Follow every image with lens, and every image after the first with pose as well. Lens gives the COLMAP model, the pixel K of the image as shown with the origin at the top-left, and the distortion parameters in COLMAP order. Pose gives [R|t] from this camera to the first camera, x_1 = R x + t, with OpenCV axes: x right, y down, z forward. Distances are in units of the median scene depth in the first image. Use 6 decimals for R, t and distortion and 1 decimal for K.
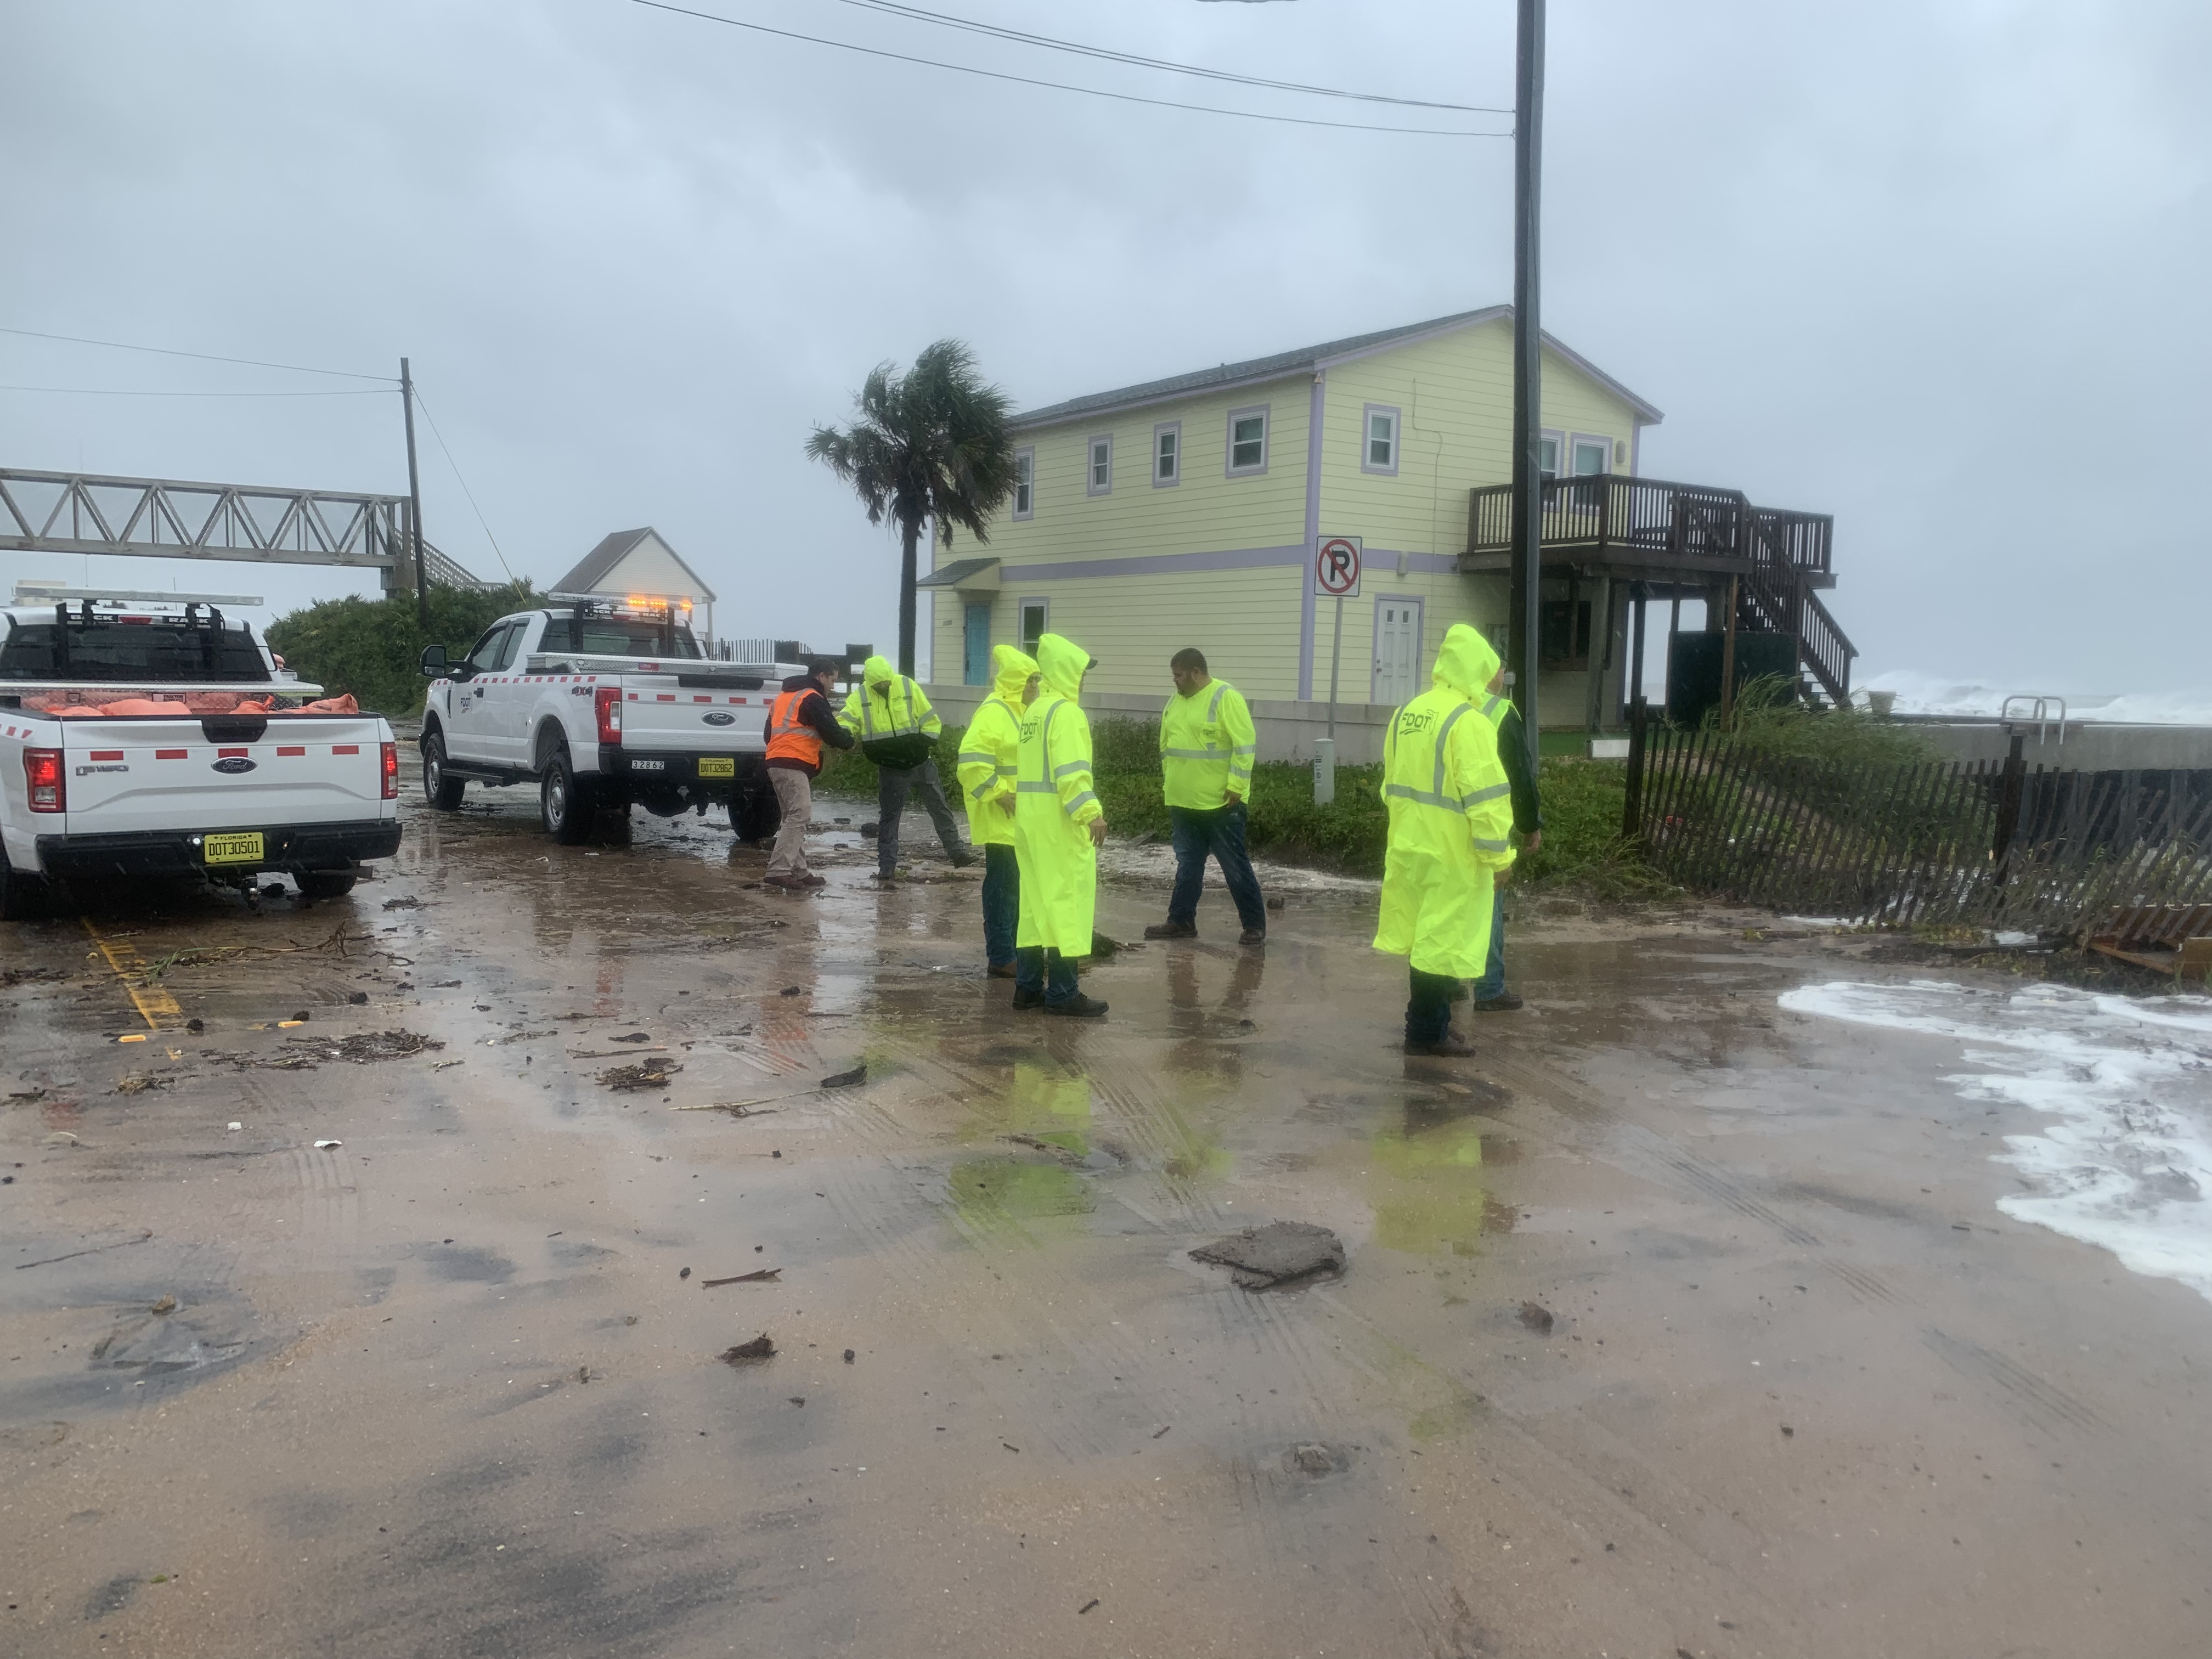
lens RADIAL K [[1678.9, 0, 1115.4], [0, 1678.9, 822.0], [0, 0, 1]] dist [0.146504, -0.306785]
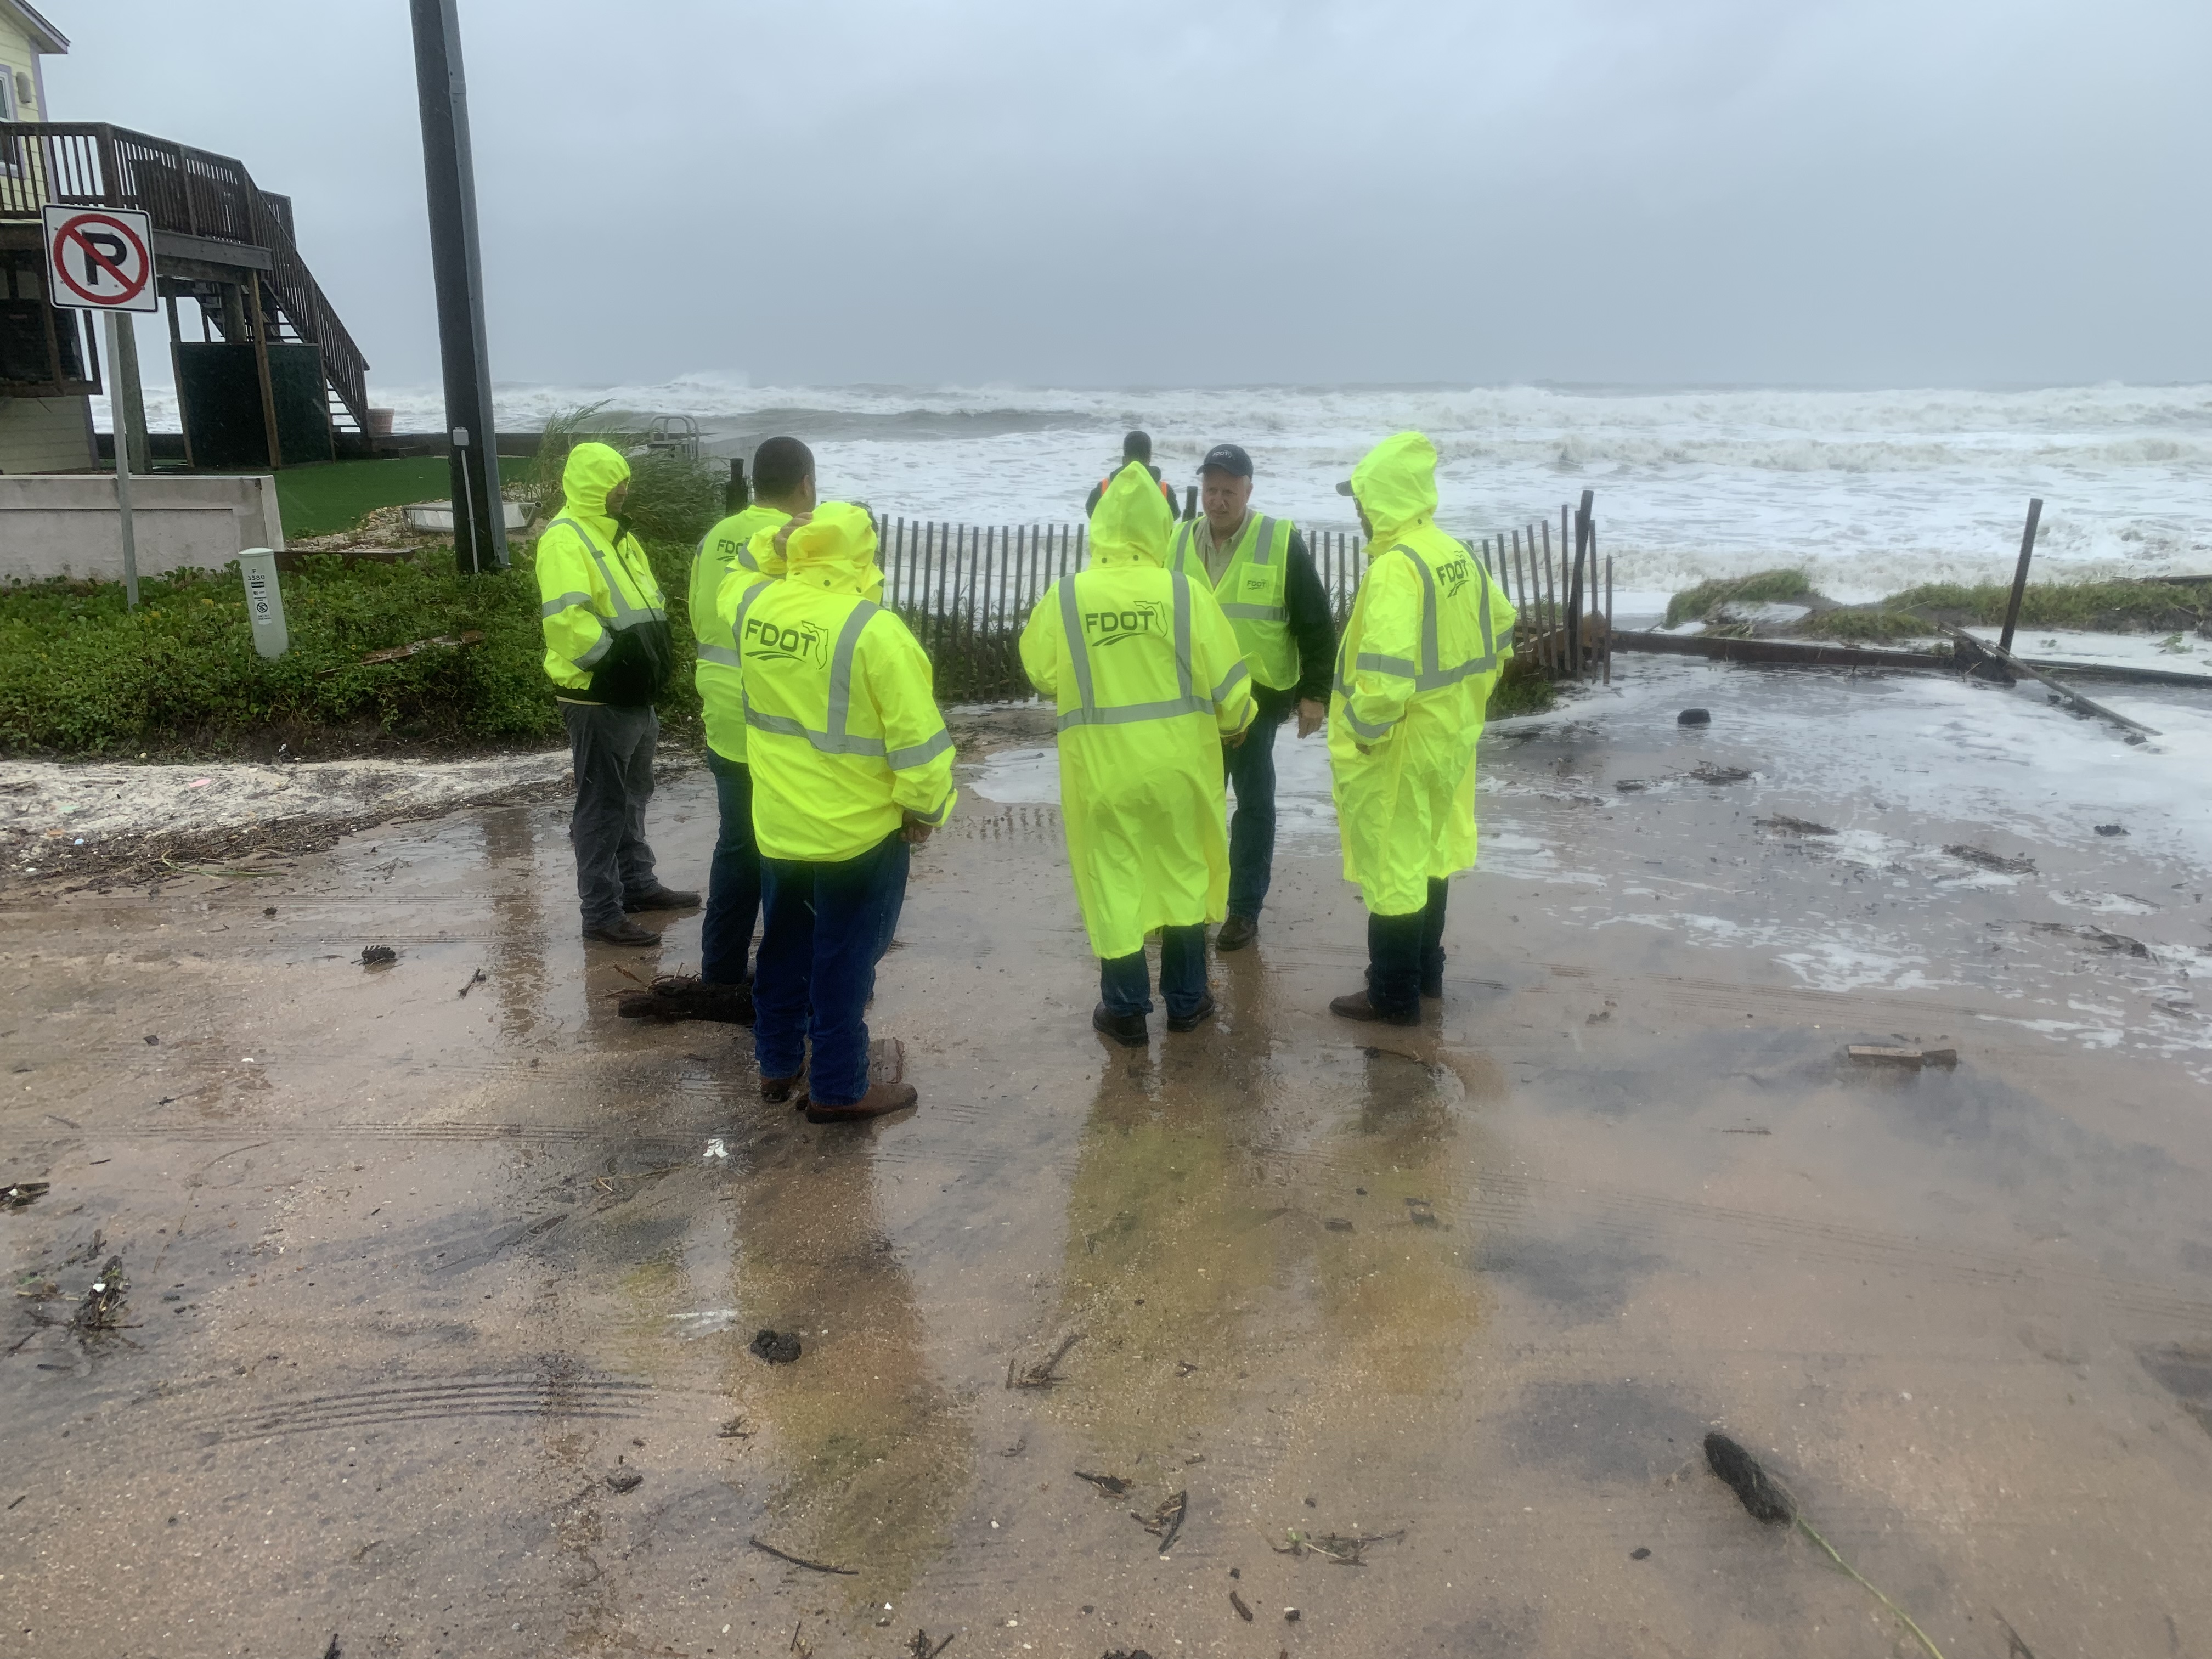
lens RADIAL K [[1697.8, 0, 1114.4], [0, 1697.8, 830.6], [0, 0, 1]] dist [0.005805, 0.002046]
pose [[0.528766, -0.241968, 0.813547, -0.150231], [0.090706, 0.969124, 0.229286, -0.038217], [-0.843907, -0.047445, 0.534387, 0.225505]]
